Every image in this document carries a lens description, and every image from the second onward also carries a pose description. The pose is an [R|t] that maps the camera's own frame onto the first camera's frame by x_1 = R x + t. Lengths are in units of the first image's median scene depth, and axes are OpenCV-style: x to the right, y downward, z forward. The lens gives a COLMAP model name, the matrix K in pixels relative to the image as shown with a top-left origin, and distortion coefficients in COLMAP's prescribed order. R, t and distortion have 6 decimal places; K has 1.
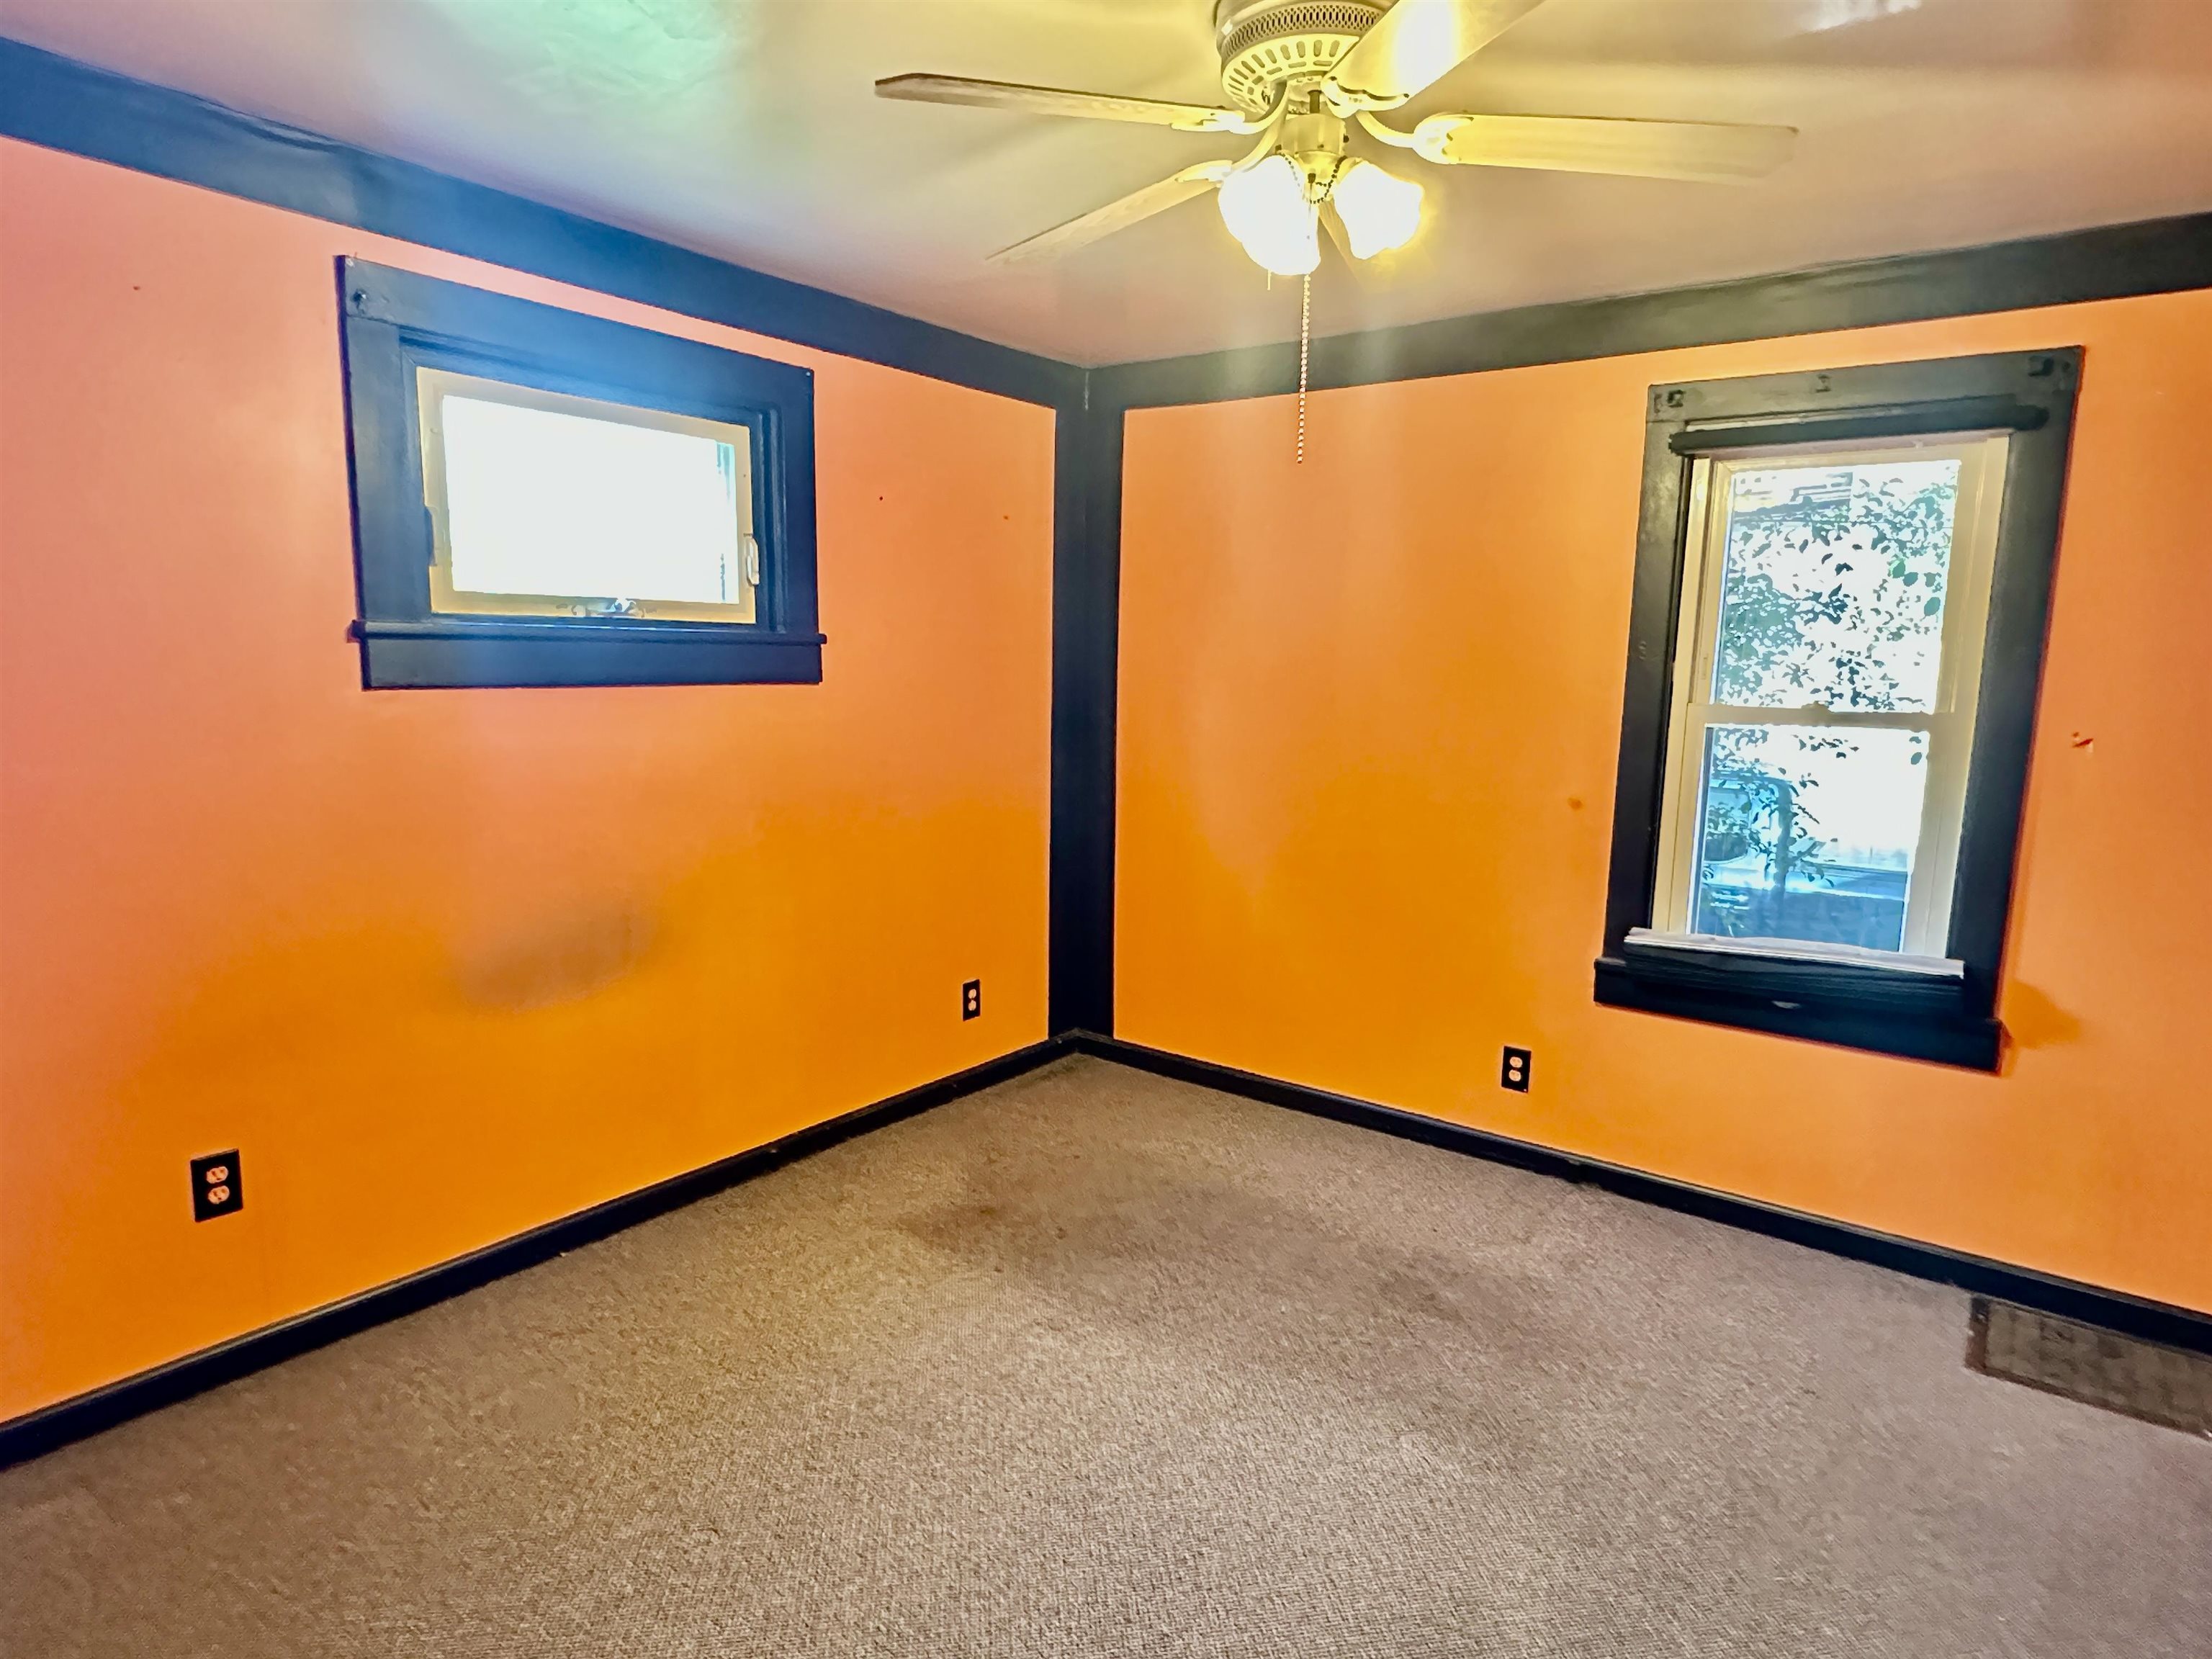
lens RADIAL K [[1234.1, 0, 1102.1], [0, 1234.1, 828.7], [0, 0, 1]] dist [0.002899, 0.000646]
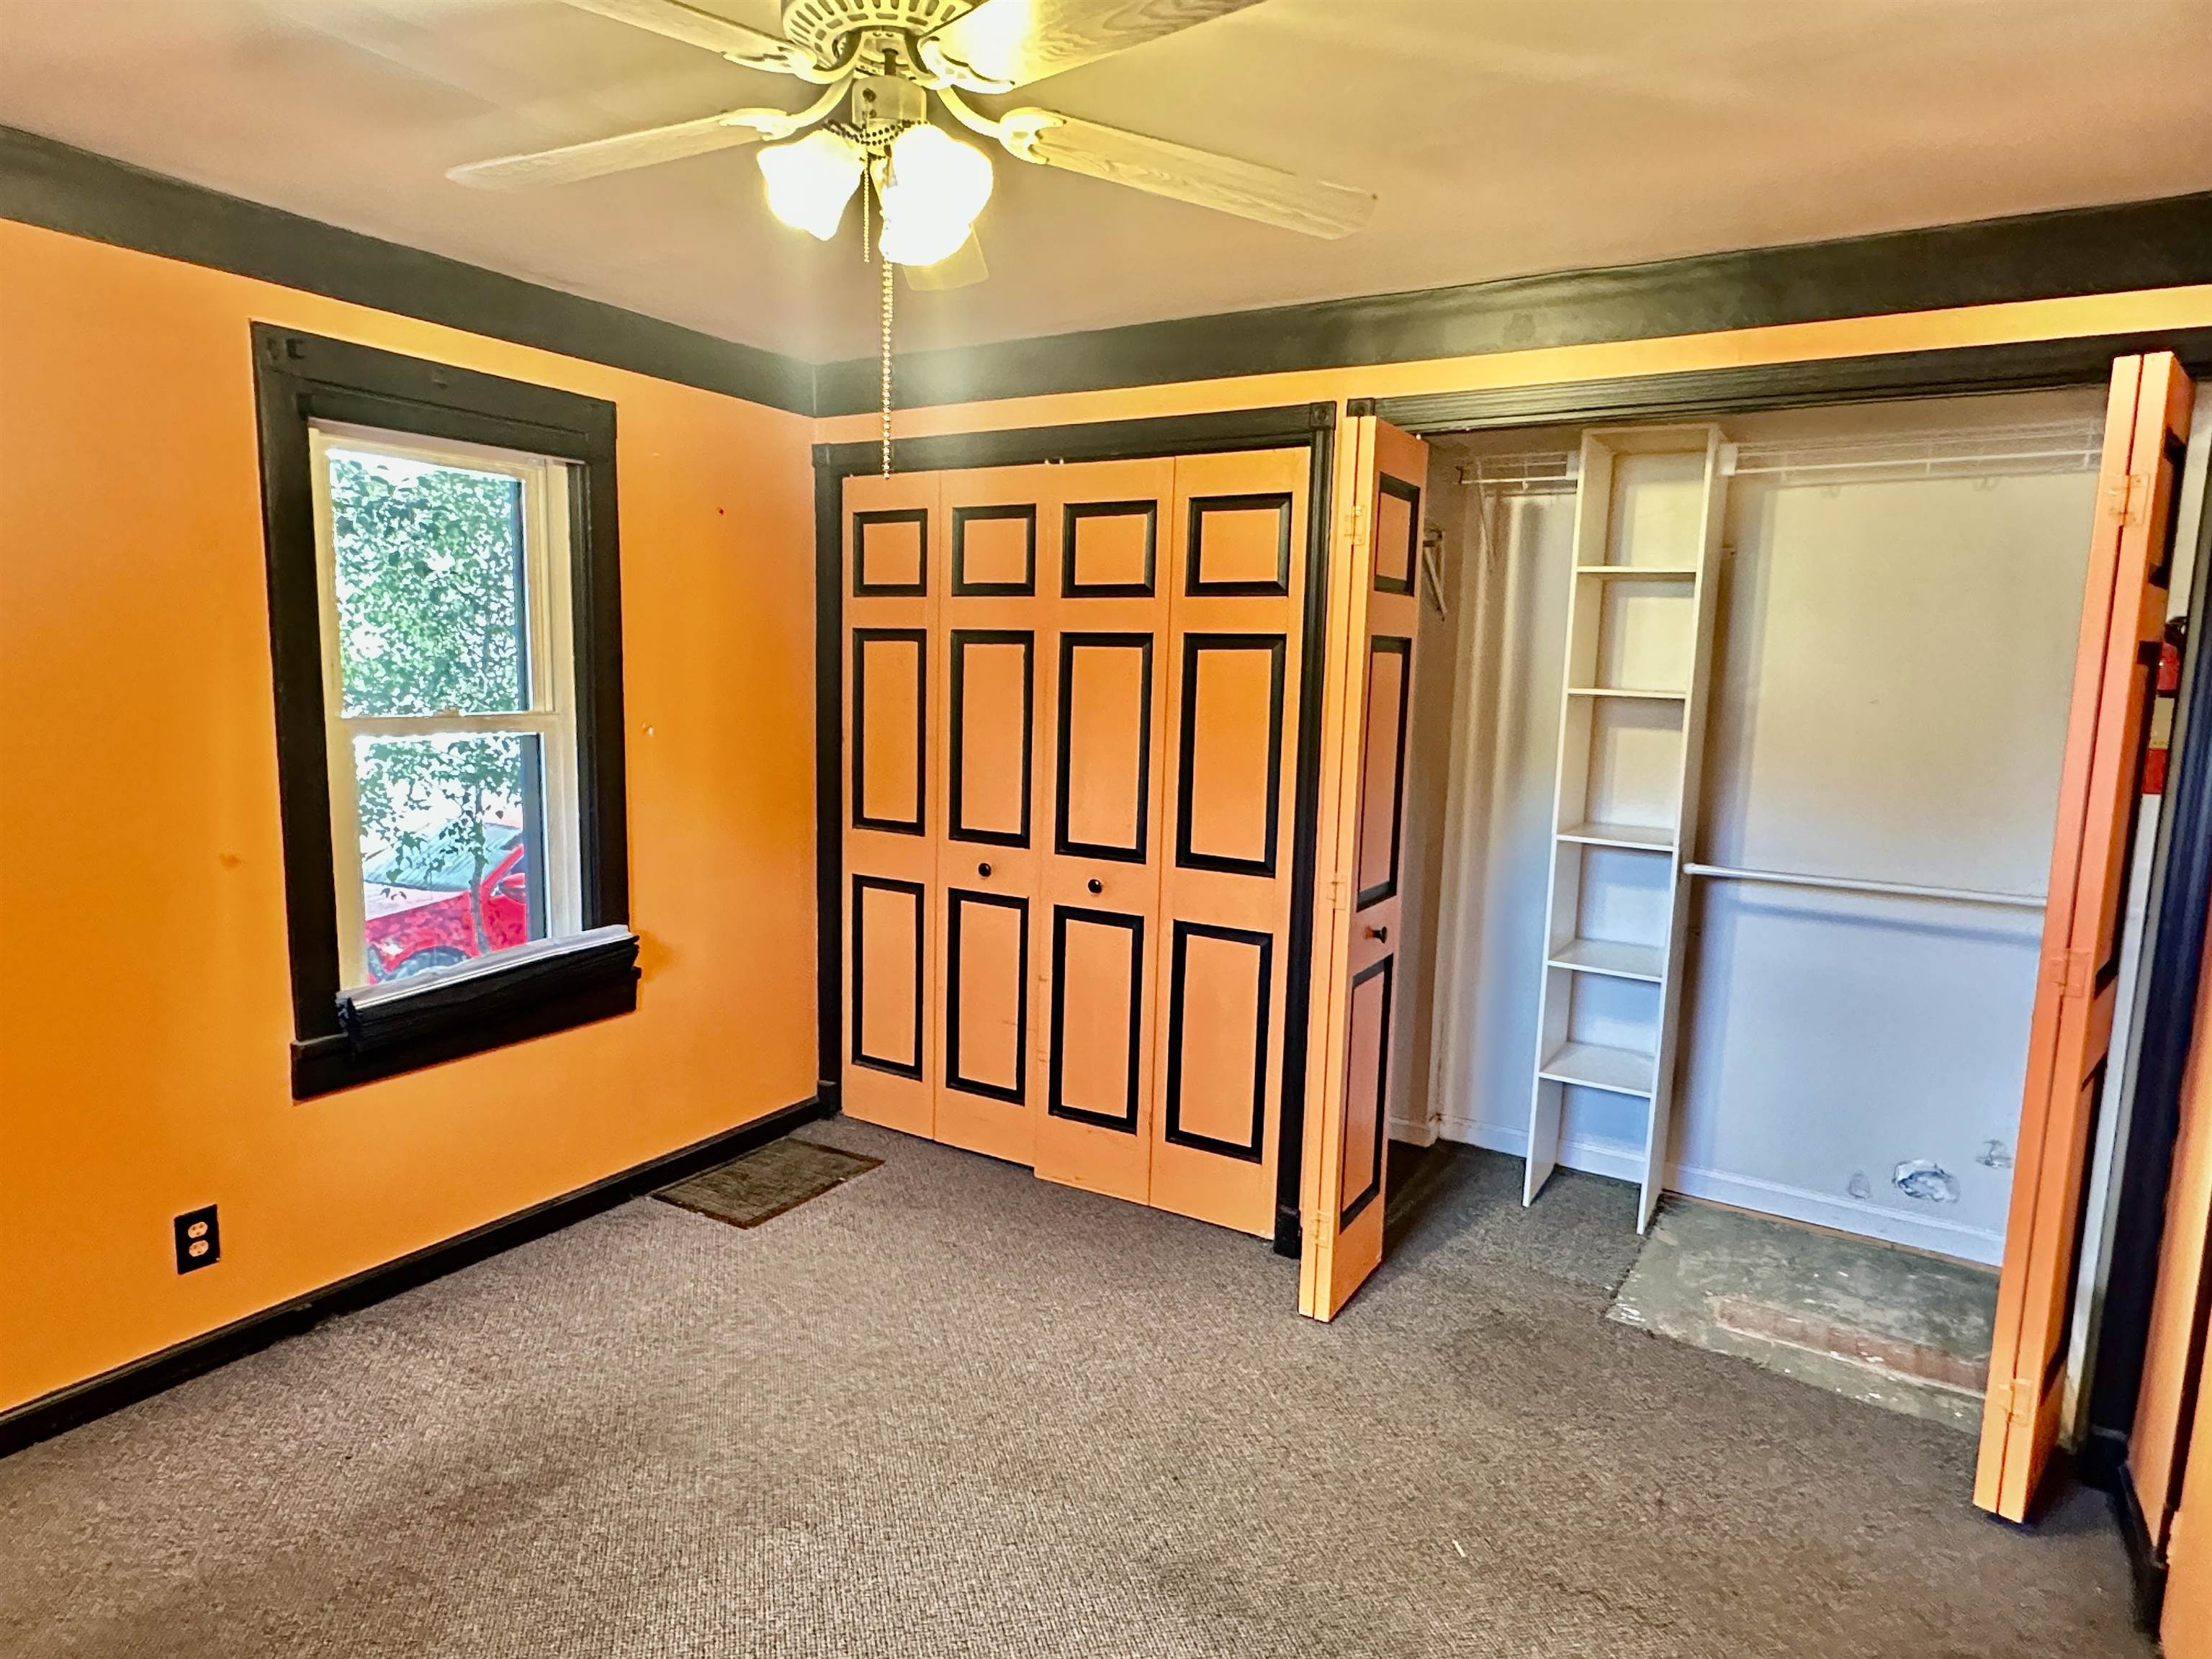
lens RADIAL K [[1282.9, 0, 1101.6], [0, 1282.9, 828.6], [0, 0, 1]] dist [-0.011505, 0.005130]
pose [[-0.078055, -0.155907, 0.984683, -0.483752], [0.123793, 0.978537, 0.164746, -0.116775], [-0.989233, 0.134756, -0.057079, 0.591130]]
